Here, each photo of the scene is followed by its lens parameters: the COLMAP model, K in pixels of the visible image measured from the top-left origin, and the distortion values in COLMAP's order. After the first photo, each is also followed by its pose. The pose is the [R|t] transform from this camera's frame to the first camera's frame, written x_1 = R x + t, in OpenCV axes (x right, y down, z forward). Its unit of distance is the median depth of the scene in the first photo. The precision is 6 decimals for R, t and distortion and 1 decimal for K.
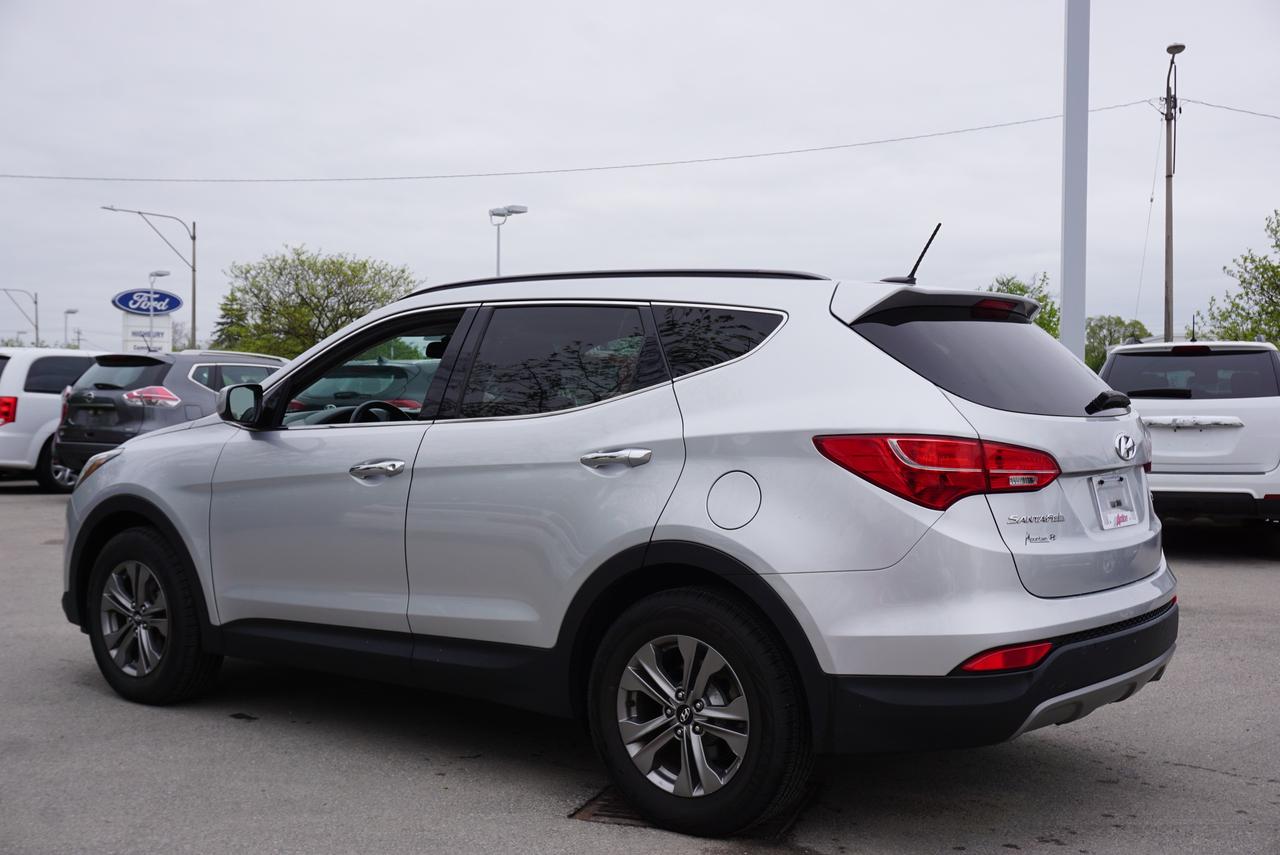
lens RADIAL K [[1379.5, 0, 640.0], [0, 1379.5, 427.5], [0, 0, 1]] dist [-0.027922, -0.026563]
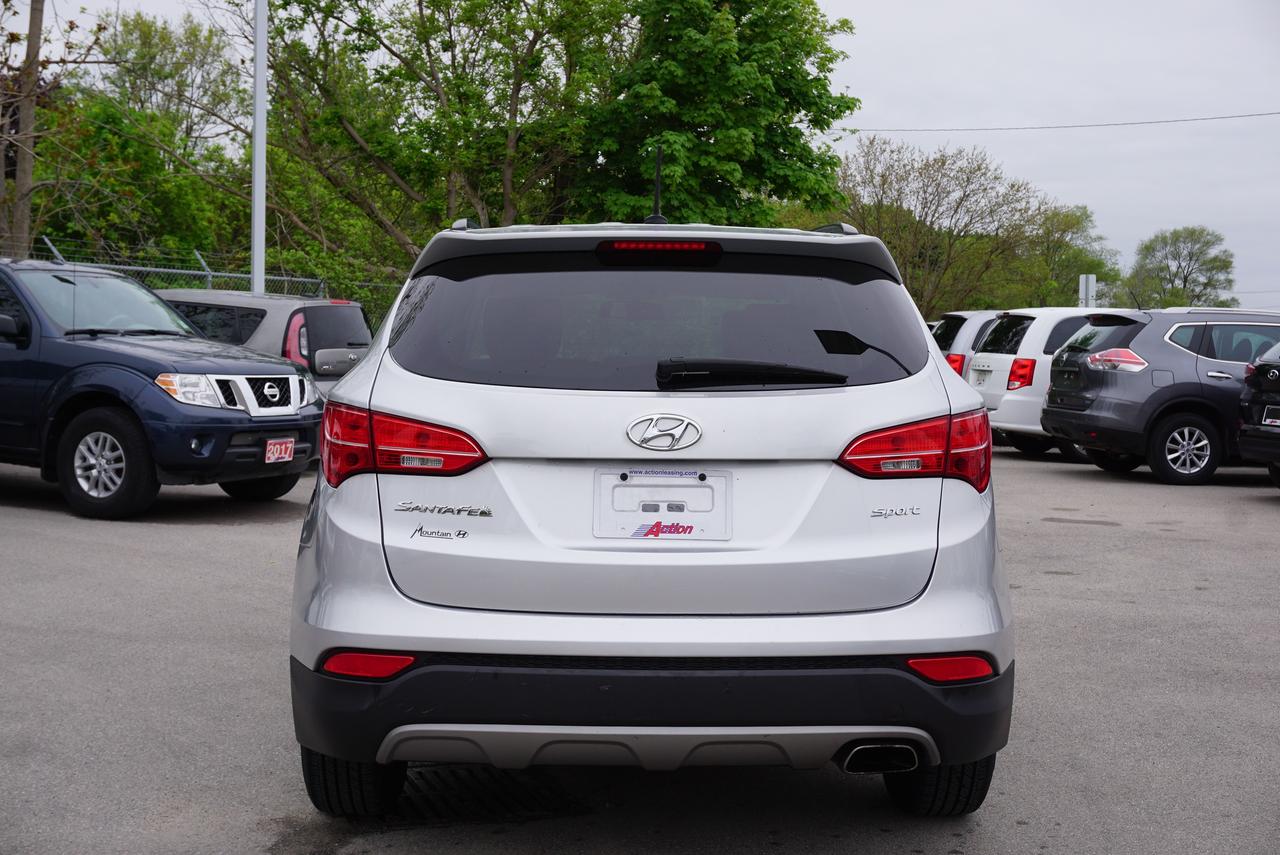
lens RADIAL K [[1561.4, 0, 640.0], [0, 1561.4, 427.5], [0, 0, 1]] dist [-0.000084, -0.007399]
pose [[0.621829, 0.042429, -0.782002, 1.072050], [-0.026548, 0.999099, 0.033097, -0.016529], [0.782703, 0.000180, 0.622396, 0.498896]]
